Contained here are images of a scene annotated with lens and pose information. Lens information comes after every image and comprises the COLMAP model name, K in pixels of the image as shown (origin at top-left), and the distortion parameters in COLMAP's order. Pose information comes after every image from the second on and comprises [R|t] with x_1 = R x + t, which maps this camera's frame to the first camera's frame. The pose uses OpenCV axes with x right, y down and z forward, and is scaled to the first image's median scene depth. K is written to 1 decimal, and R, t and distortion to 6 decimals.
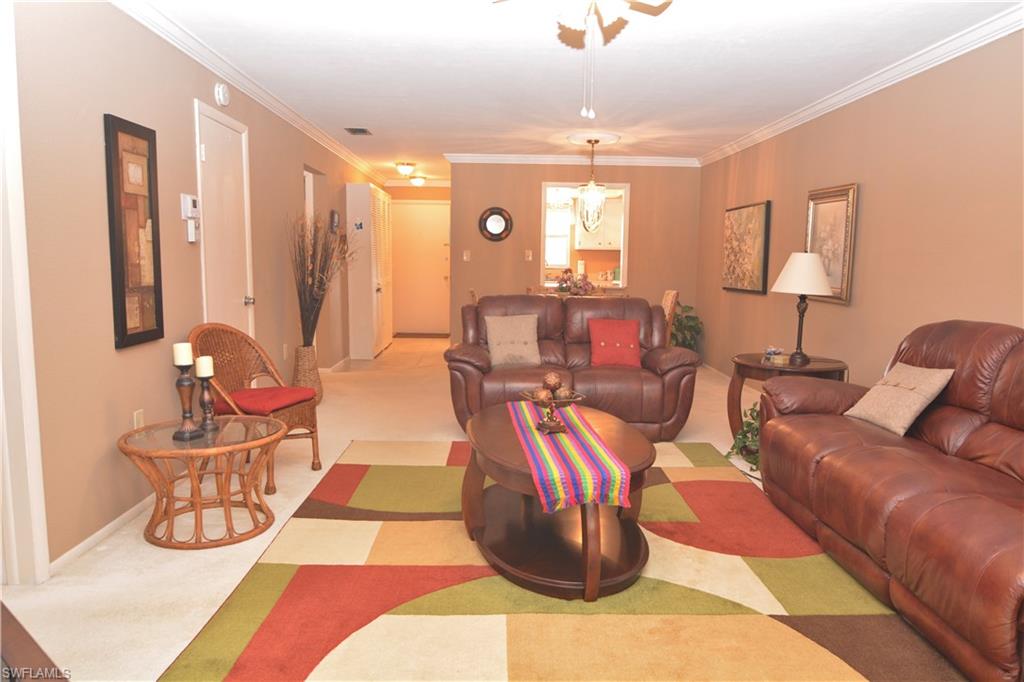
lens RADIAL K [[690.7, 0, 512.0], [0, 690.7, 341.0], [0, 0, 1]] dist [-0.001331, -0.003352]
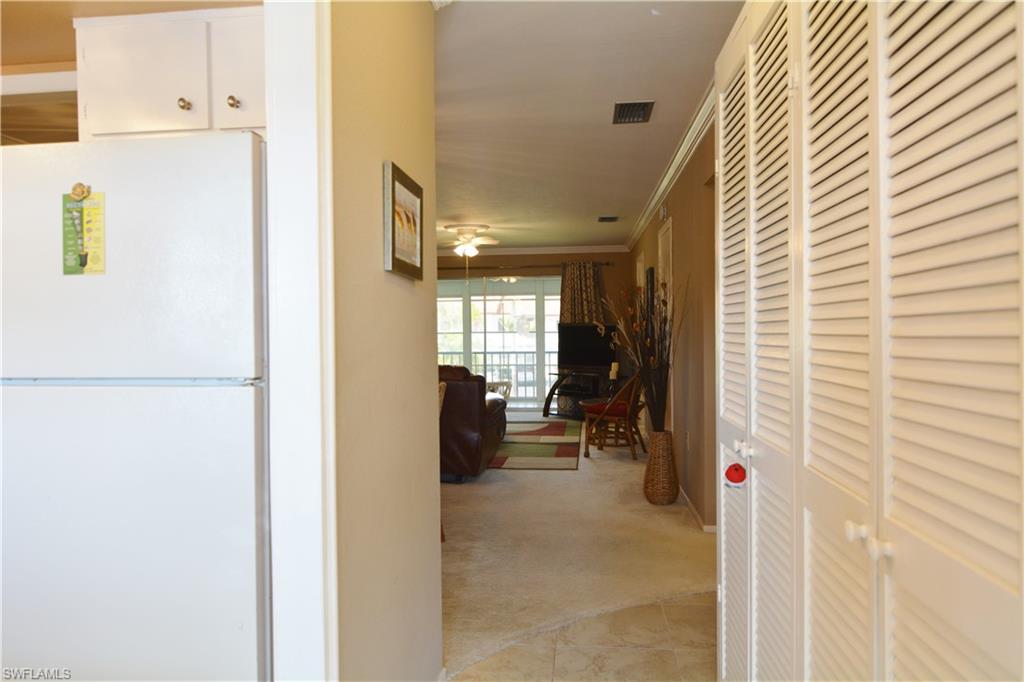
lens RADIAL K [[690.7, 0, 512.0], [0, 690.7, 341.0], [0, 0, 1]] dist [-0.001331, -0.003352]
pose [[-0.992792, -0.004539, 0.119762, -0.367024], [0.012262, 0.990192, 0.139171, -0.388604], [-0.119219, 0.139637, -0.983000, 3.168471]]
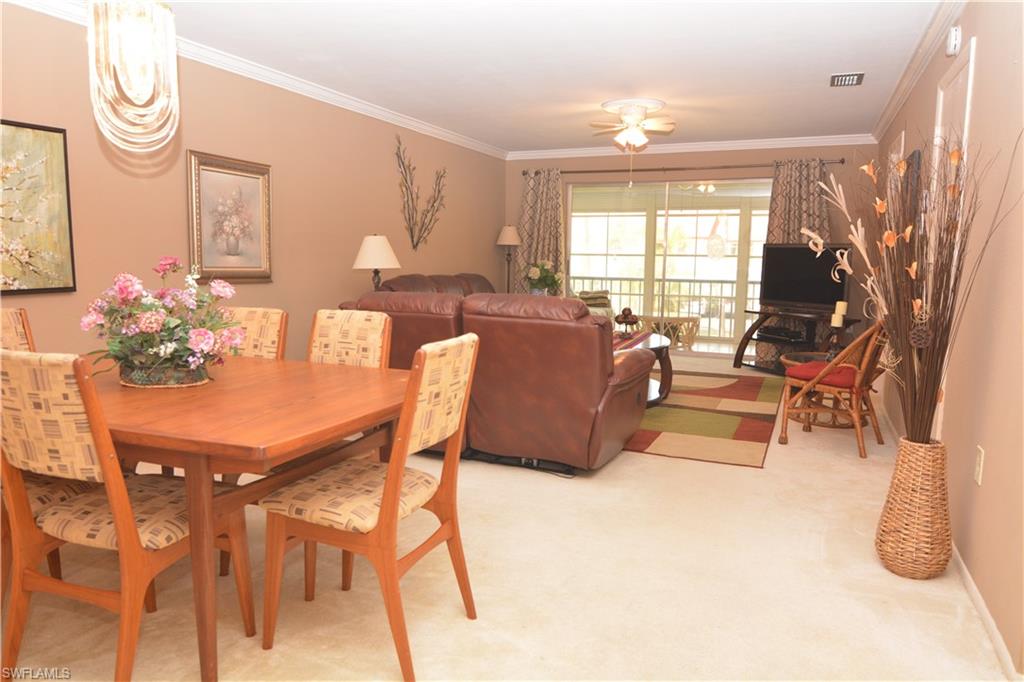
lens RADIAL K [[690.7, 0, 512.0], [0, 690.7, 341.0], [0, 0, 1]] dist [-0.001331, -0.003352]
pose [[-0.911642, -0.075794, 0.403936, -0.390473], [0.025442, 0.970554, 0.239535, -0.294858], [-0.410197, 0.228647, -0.882870, 2.557502]]
